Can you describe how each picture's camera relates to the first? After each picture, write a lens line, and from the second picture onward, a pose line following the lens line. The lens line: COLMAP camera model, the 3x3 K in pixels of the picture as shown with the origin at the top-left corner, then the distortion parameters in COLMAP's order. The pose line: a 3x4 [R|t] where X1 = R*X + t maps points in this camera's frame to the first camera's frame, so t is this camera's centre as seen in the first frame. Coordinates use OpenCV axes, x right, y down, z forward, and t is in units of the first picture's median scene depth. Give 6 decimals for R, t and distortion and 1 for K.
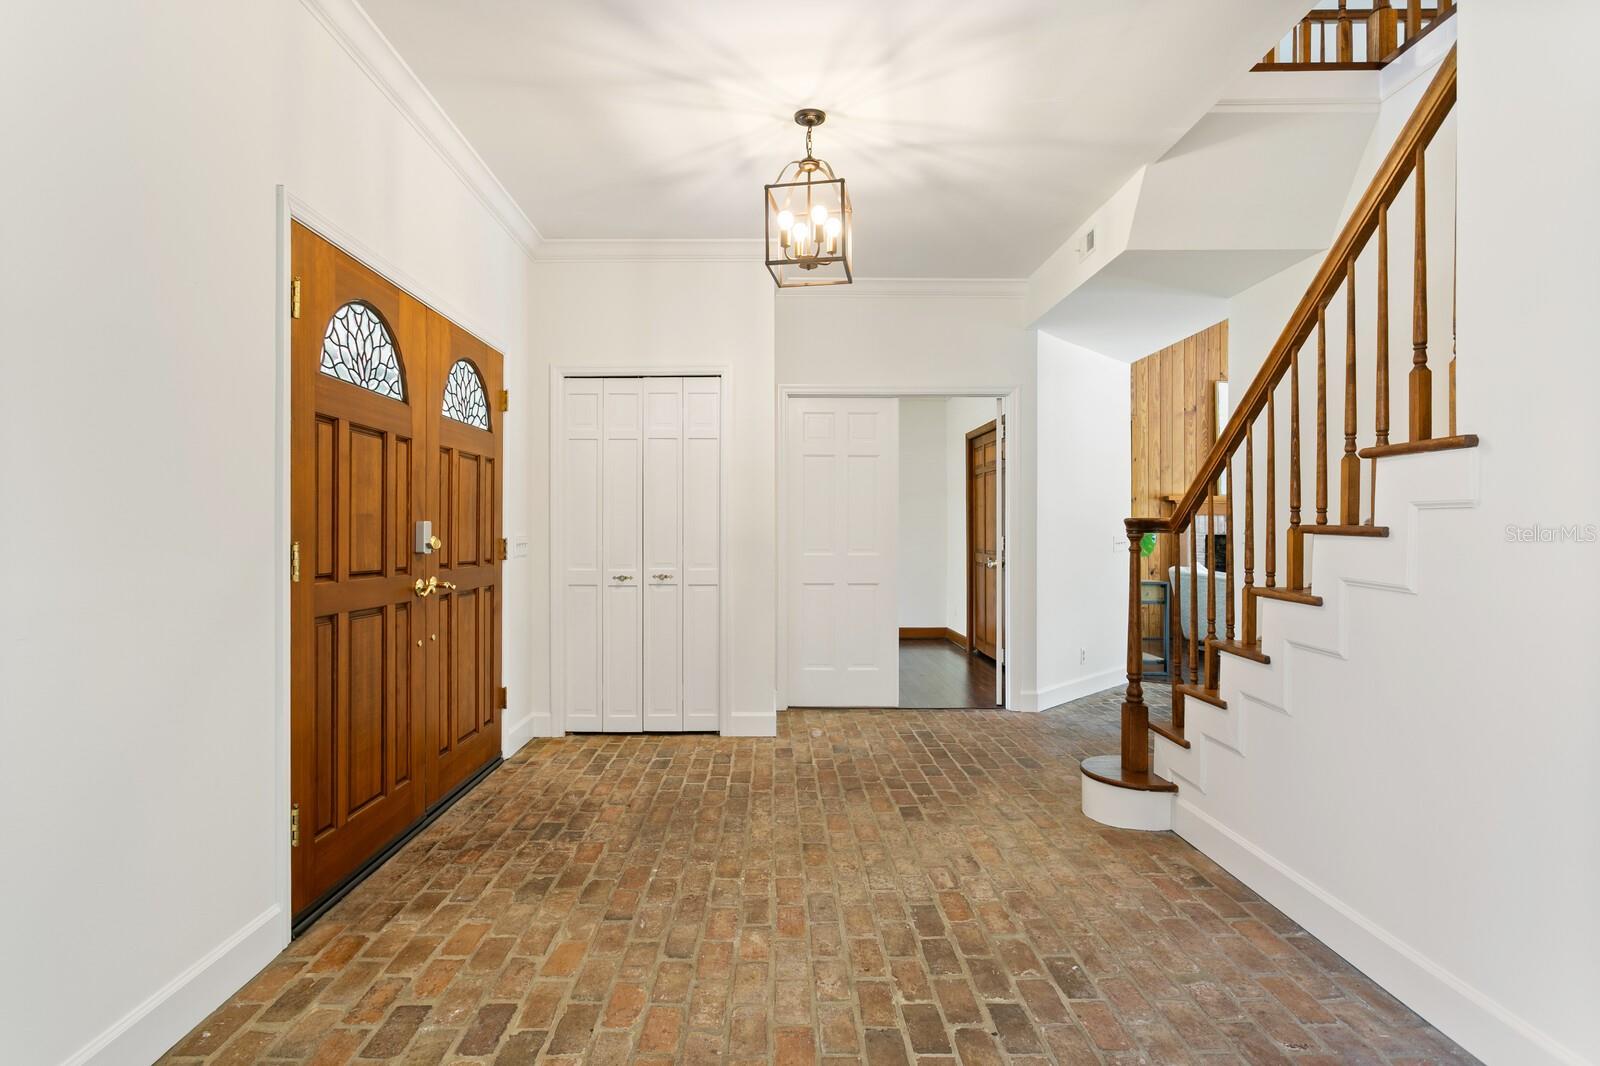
lens RADIAL K [[855.3, 0, 792.8], [0, 855.3, 534.8], [0, 0, 1]] dist [0.003511, 0.000602]
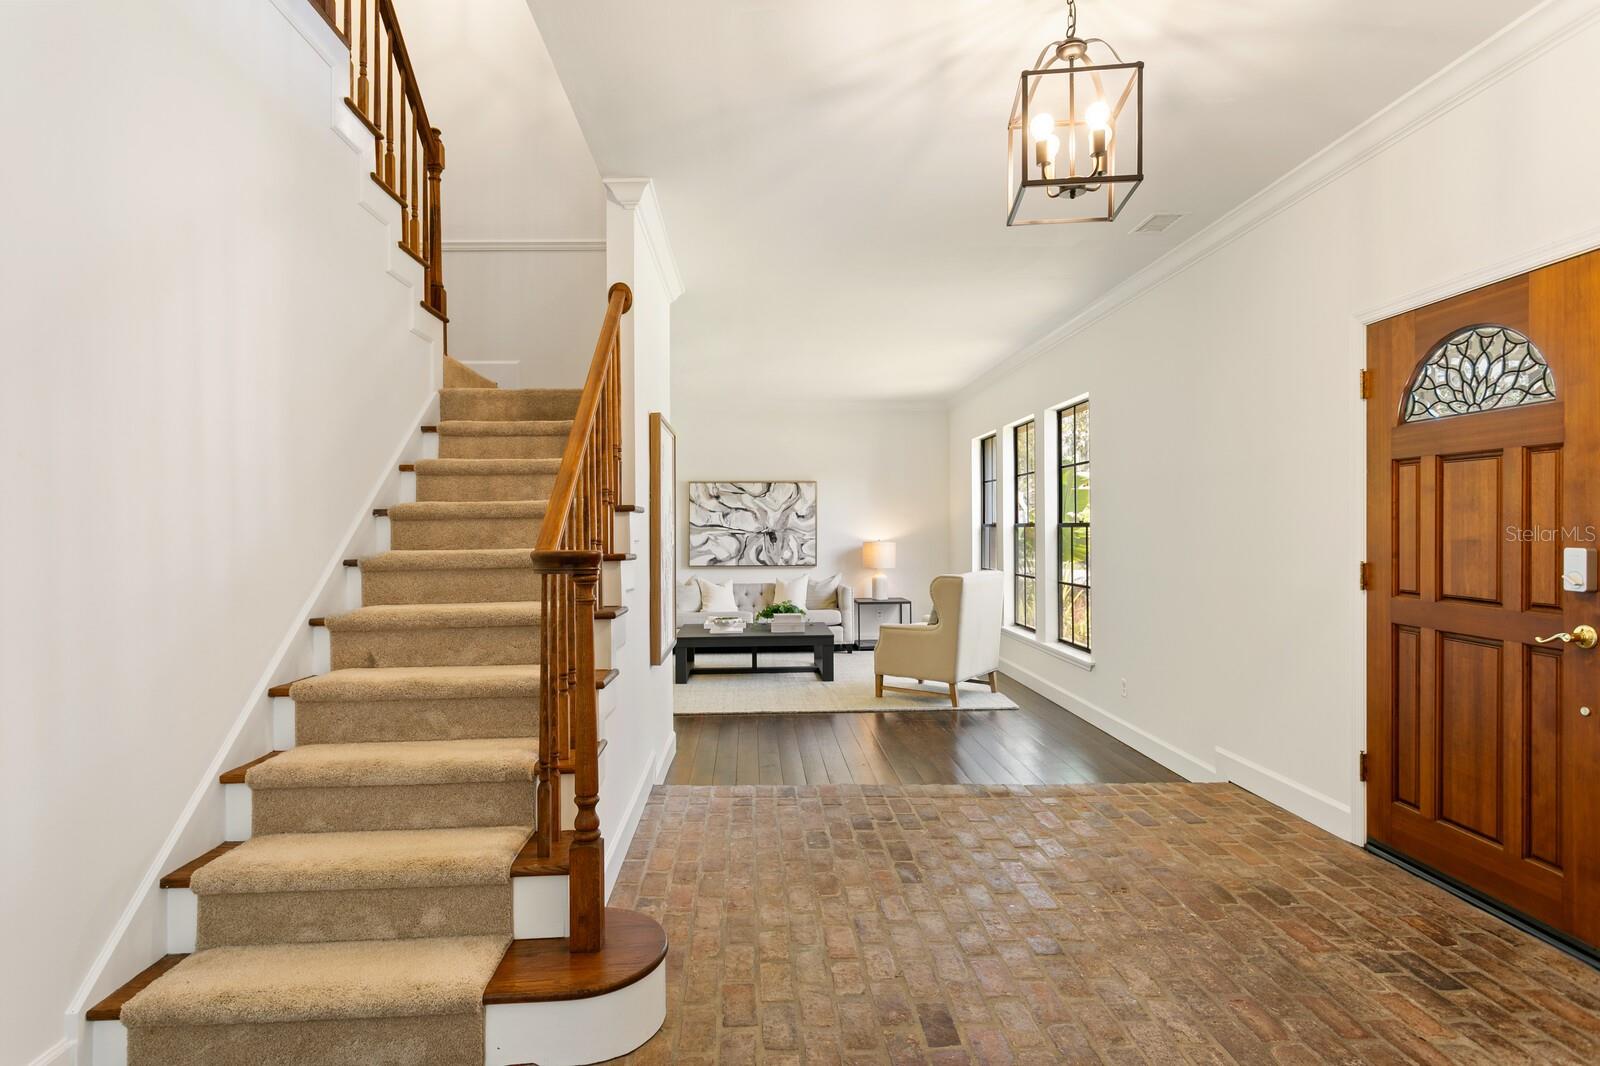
lens RADIAL K [[855.3, 0, 800.2], [0, 855.3, 534.9], [0, 0, 1]] dist [0.003511, 0.000602]
pose [[-0.999314, 0.006310, -0.036488, 0.268212], [0.006102, 0.999965, 0.005809, -0.034558], [0.036524, 0.005583, -0.999317, 1.678376]]
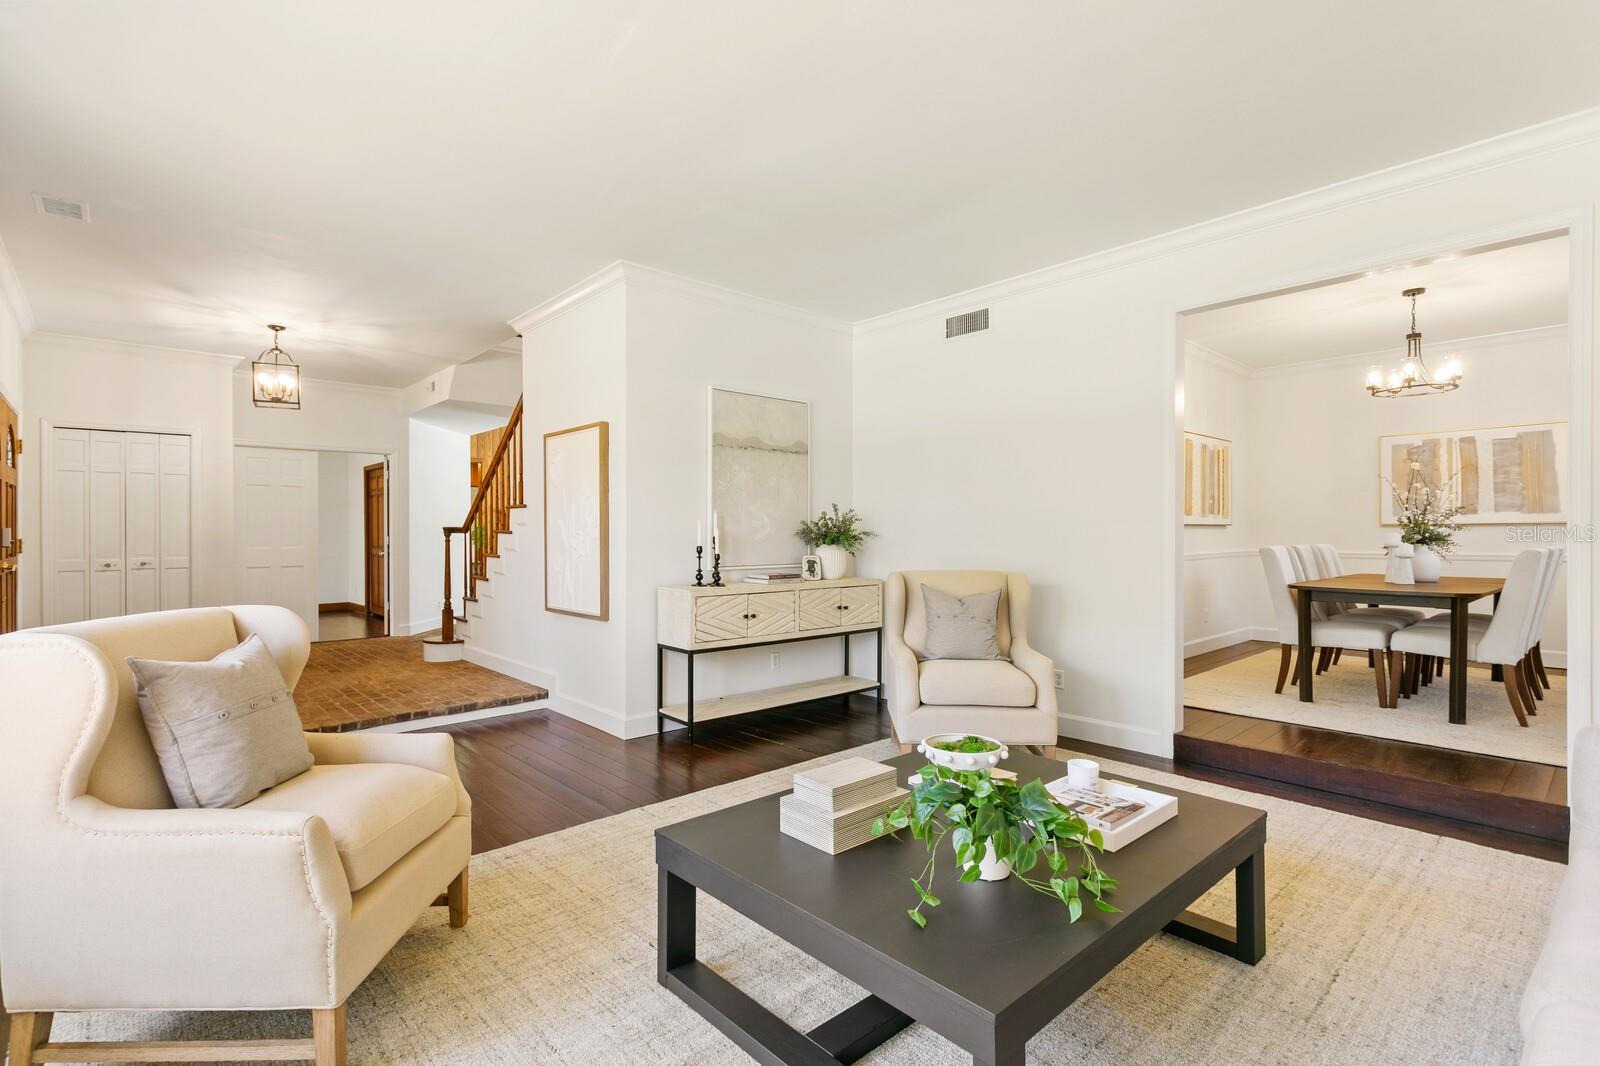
lens RADIAL K [[754.0, 0, 771.7], [0, 754.0, 535.5], [0, 0, 1]] dist [-0.004731, -0.000026]
pose [[0.767030, -0.004934, 0.641592, -0.224353], [0.005993, 0.999982, 0.000526, 0.006607], [-0.641583, 0.003441, 0.767046, -1.101482]]
